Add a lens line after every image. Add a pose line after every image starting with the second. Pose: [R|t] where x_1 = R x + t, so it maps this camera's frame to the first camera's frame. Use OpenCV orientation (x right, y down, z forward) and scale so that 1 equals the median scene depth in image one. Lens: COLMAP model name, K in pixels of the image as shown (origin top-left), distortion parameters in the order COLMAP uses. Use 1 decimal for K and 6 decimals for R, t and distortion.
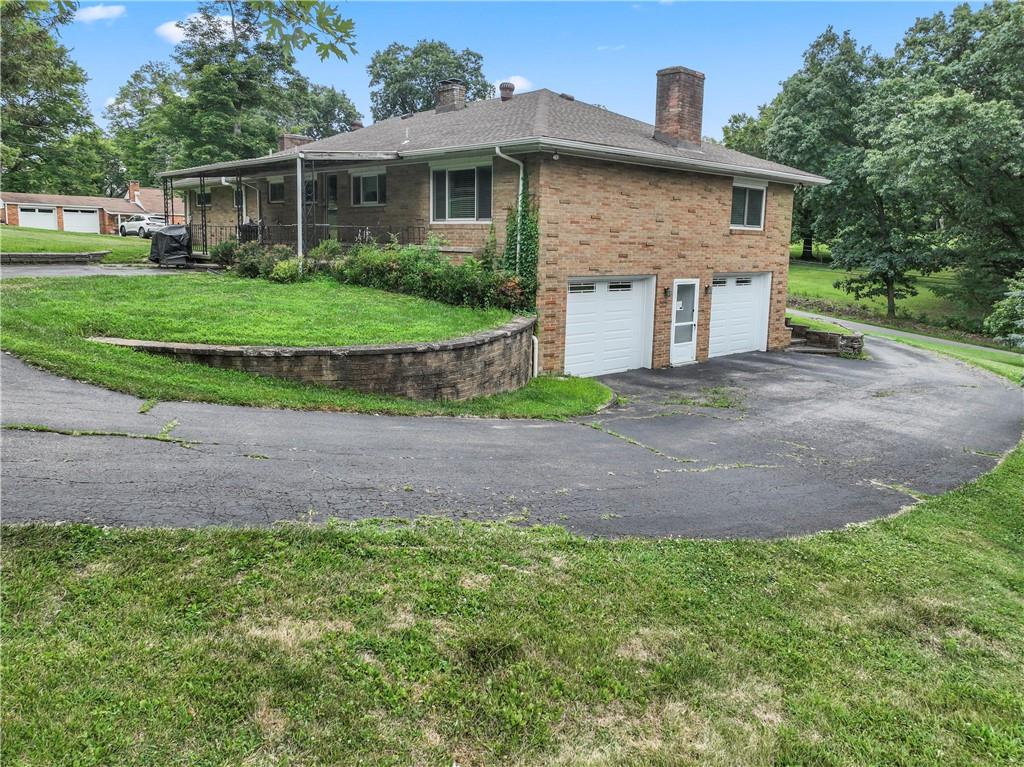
lens RADIAL K [[737.0, 0, 512.7], [0, 737.0, 348.2], [0, 0, 1]] dist [0.000880, 0.003194]
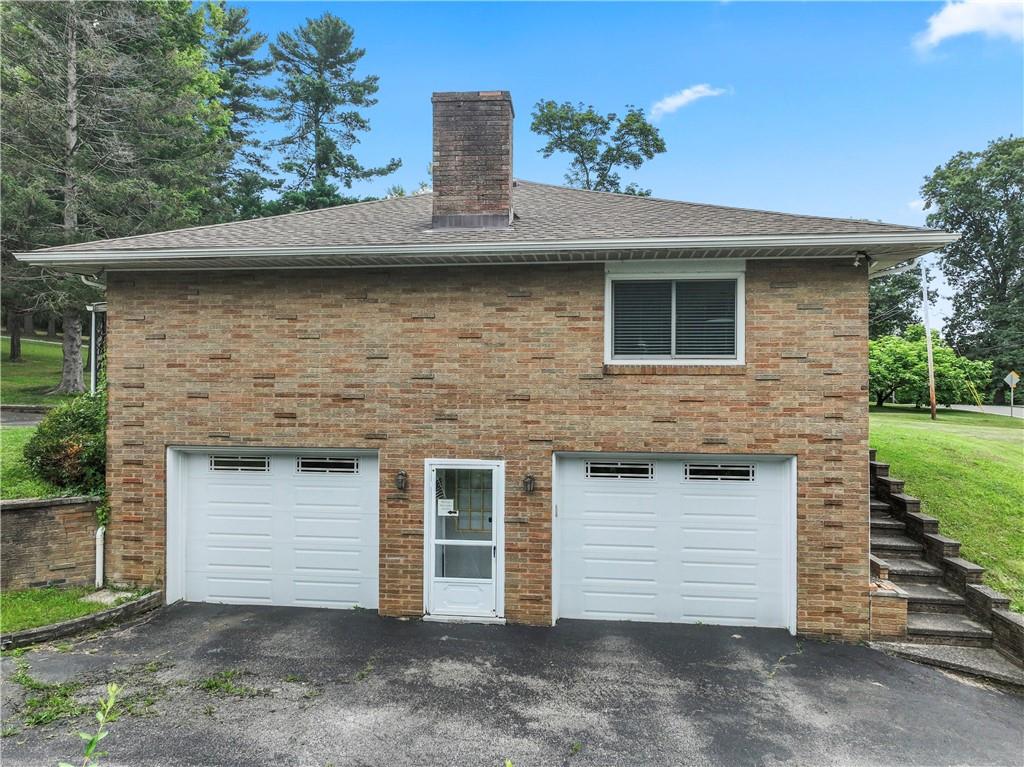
lens RADIAL K [[737.0, 0, 511.7], [0, 737.0, 381.8], [0, 0, 1]] dist [0.000880, 0.003194]
pose [[0.652086, -0.018168, -0.757927, 0.714885], [-0.100534, 0.988812, -0.110197, -0.100489], [0.751450, 0.148055, 0.642964, 0.714125]]
